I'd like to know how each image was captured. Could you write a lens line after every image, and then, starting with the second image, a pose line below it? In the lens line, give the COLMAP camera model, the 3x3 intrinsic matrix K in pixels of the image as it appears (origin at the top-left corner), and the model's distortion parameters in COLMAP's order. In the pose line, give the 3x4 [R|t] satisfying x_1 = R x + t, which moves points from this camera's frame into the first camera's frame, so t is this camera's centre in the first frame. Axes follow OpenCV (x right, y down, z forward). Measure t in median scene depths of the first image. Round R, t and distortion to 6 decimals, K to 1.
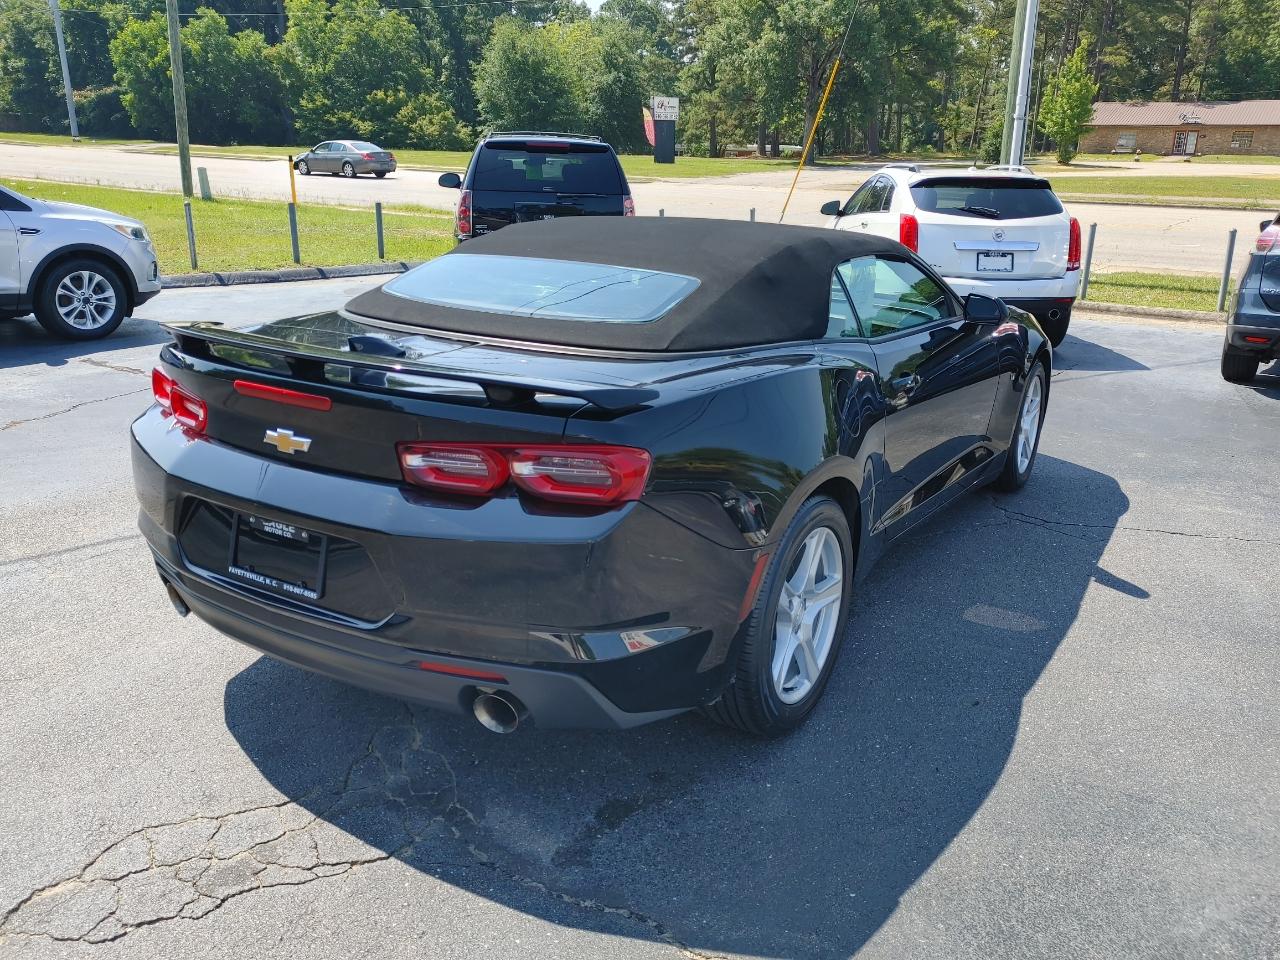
lens RADIAL K [[1007.5, 0, 623.1], [0, 1007.5, 461.0], [0, 0, 1]] dist [0.038845, -0.030115]
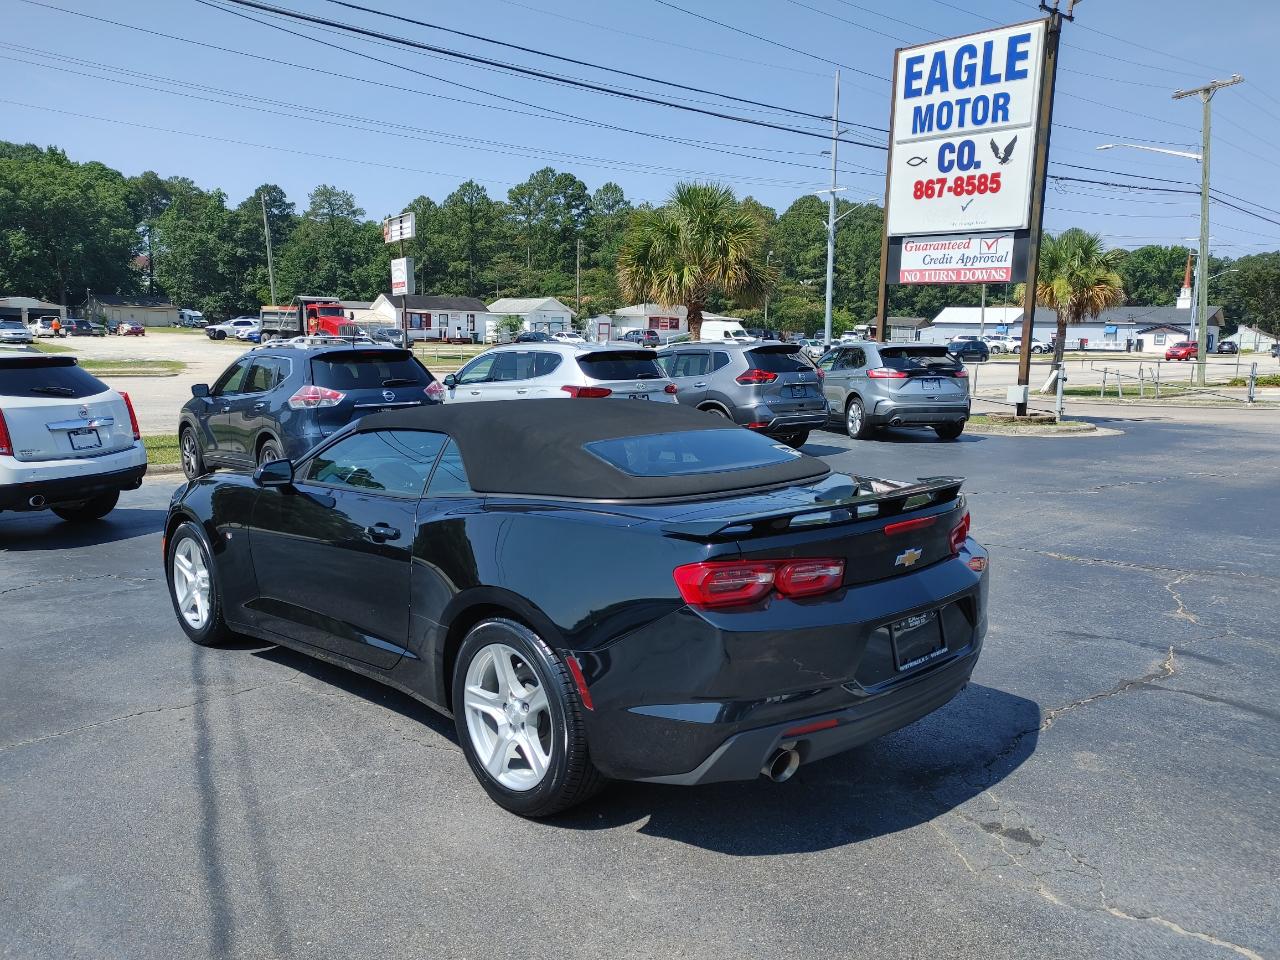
lens RADIAL K [[1007.5, 0, 597.8], [0, 1007.5, 518.1], [0, 0, 1]] dist [0.038845, -0.030115]
pose [[0.266990, -0.187279, 0.945327, -0.699131], [0.280481, 0.953571, 0.109696, -0.137984], [-0.921980, 0.235859, 0.307122, 0.373605]]
